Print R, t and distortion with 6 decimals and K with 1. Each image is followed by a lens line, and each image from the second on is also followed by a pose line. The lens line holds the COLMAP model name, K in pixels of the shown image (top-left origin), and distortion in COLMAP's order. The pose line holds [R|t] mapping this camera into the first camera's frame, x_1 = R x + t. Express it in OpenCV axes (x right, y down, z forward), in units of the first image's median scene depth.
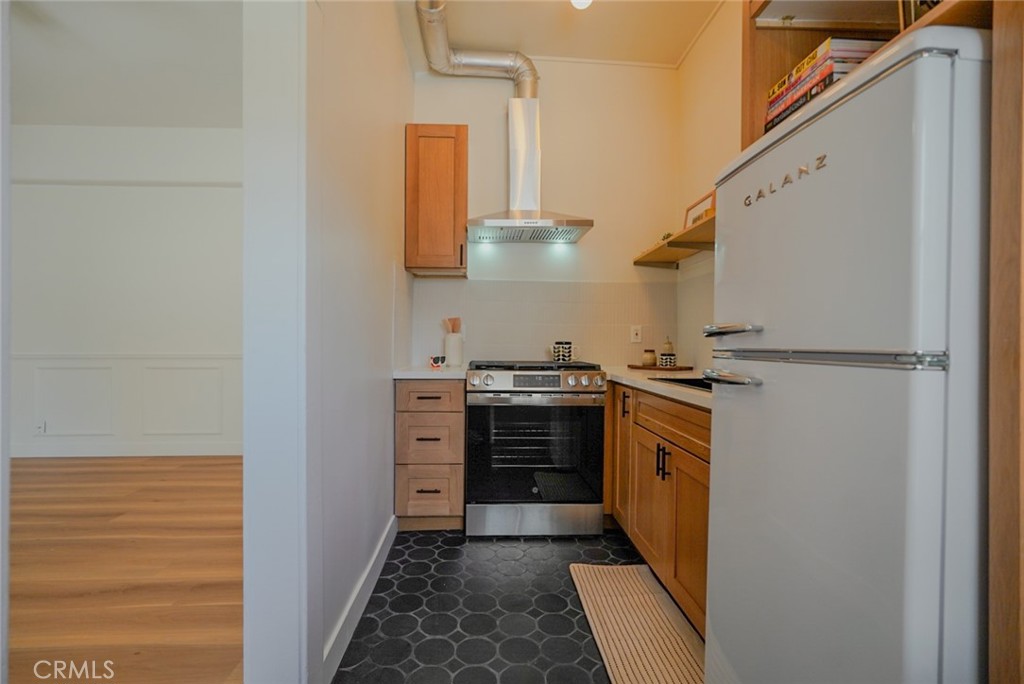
lens RADIAL K [[479.0, 0, 515.3], [0, 479.0, 337.4], [0, 0, 1]] dist [-0.011296, 0.000169]
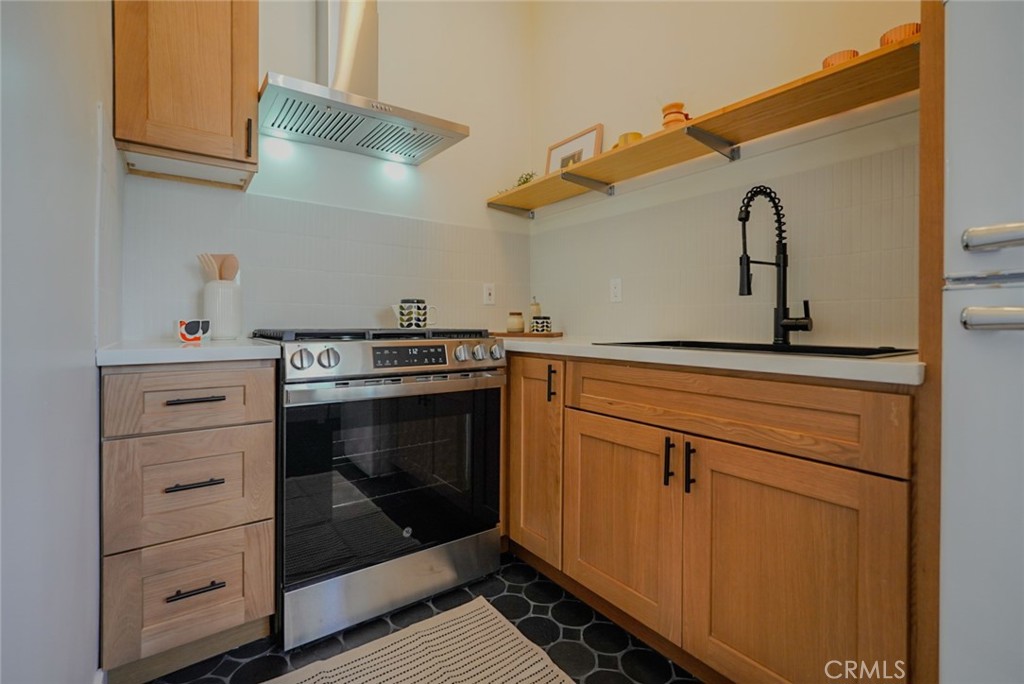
lens RADIAL K [[452.8, 0, 515.9], [0, 452.8, 321.2], [0, 0, 1]] dist [-0.003820, 0.000799]
pose [[0.827750, -0.002393, 0.561093, -0.166931], [-0.002226, 0.999969, 0.007548, 0.040305], [-0.561093, -0.007497, 0.827719, 0.429992]]
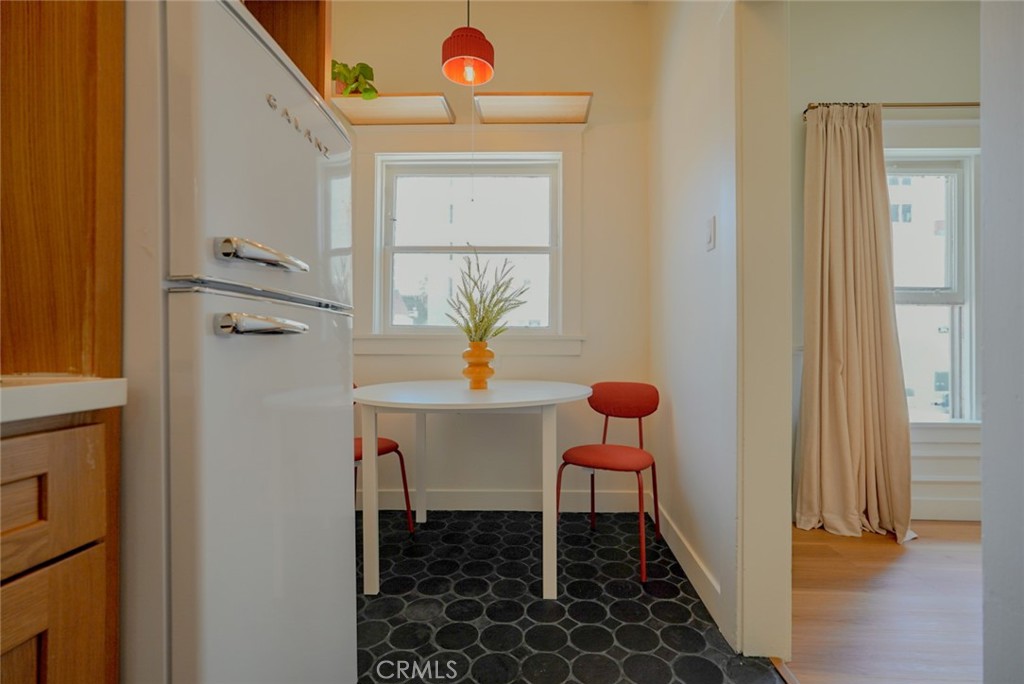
lens RADIAL K [[479.0, 0, 515.3], [0, 479.0, 337.4], [0, 0, 1]] dist [-0.011296, 0.000169]
pose [[-0.998150, -0.005507, 0.060545, 0.008551], [-0.006304, 0.999896, -0.012987, 0.051228], [-0.060467, -0.013345, -0.998081, 0.775126]]
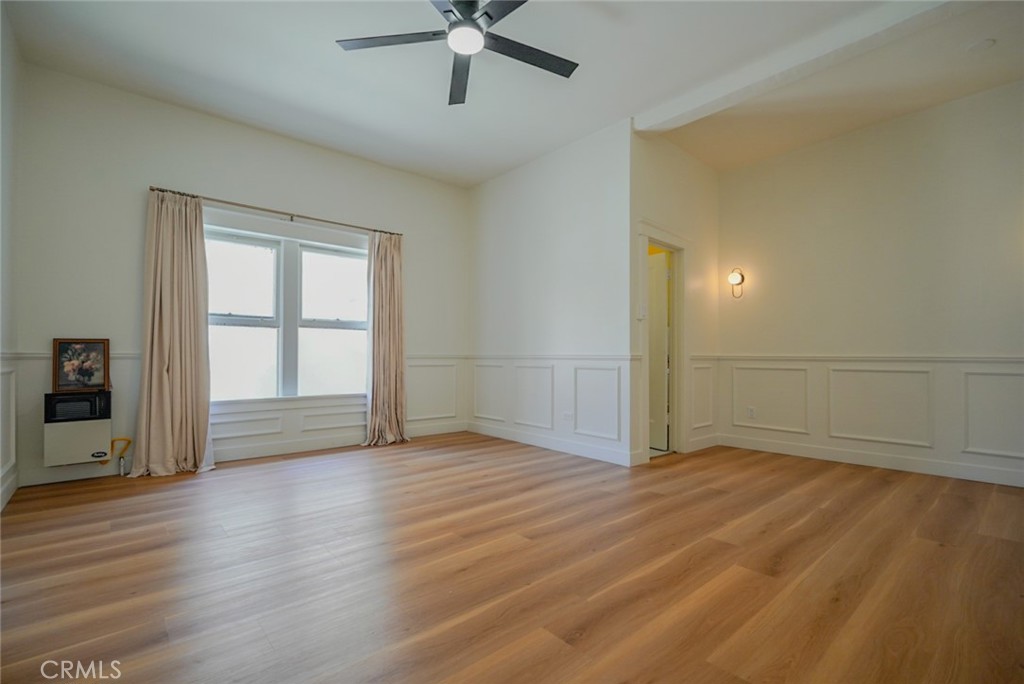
lens RADIAL K [[479.0, 0, 489.9], [0, 479.0, 340.9], [0, 0, 1]] dist [-0.001470, 0.000971]
pose [[-0.791782, -0.014641, -0.610629, -0.464209], [-0.001499, 0.999756, -0.022026, 0.050414], [0.610802, -0.016524, -0.791611, 1.503659]]
